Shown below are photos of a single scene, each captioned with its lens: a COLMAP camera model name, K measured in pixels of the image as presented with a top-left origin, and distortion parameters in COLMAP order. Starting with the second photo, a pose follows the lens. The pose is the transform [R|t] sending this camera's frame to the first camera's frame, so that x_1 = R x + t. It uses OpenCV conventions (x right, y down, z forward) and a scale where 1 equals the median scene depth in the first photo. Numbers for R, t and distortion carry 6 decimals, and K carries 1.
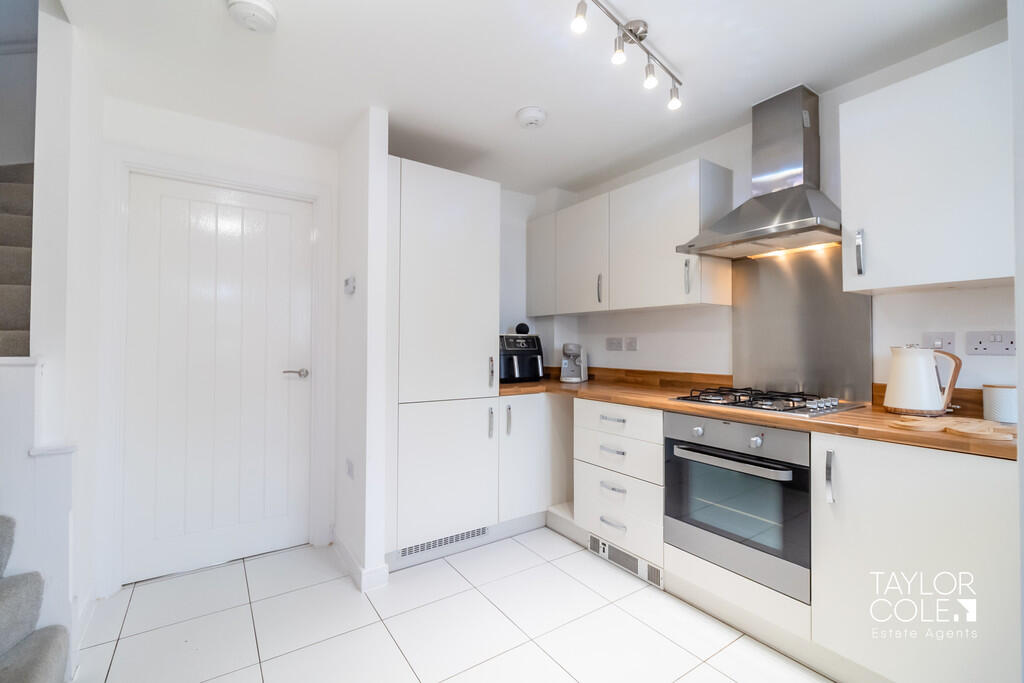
lens RADIAL K [[444.1, 0, 512.0], [0, 444.1, 341.5], [0, 0, 1]] dist [-0.000291, -0.000293]
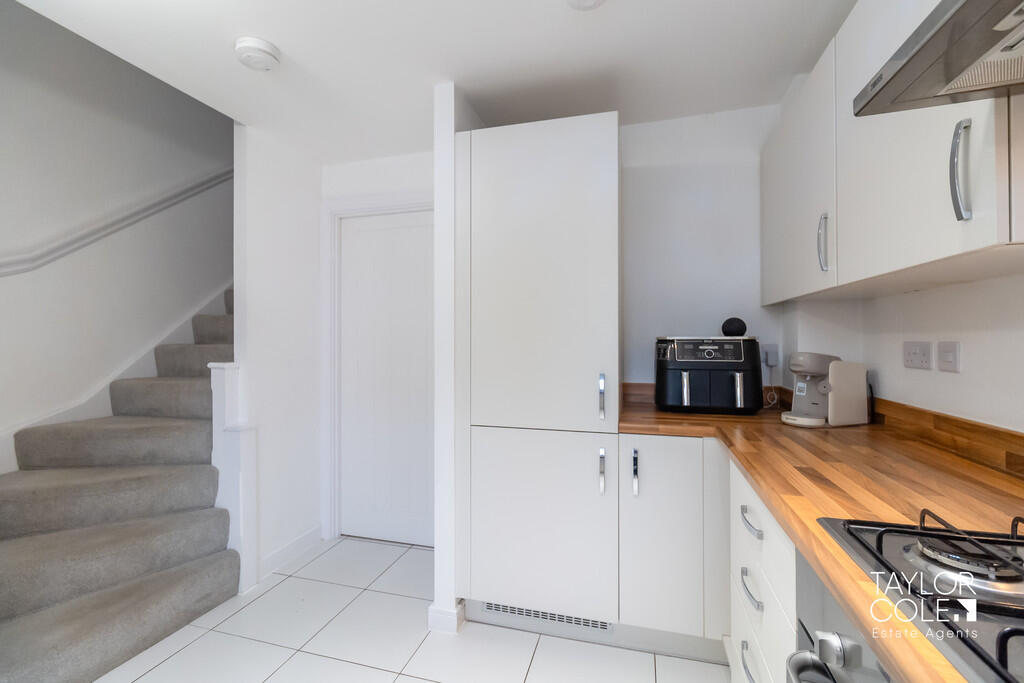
lens RADIAL K [[444.1, 0, 512.0], [0, 444.1, 341.5], [0, 0, 1]] dist [-0.000291, -0.000293]
pose [[0.637891, -0.005380, -0.770108, 0.339379], [0.009925, 0.999950, 0.001236, -0.014003], [0.770063, -0.008432, 0.637912, 0.408641]]
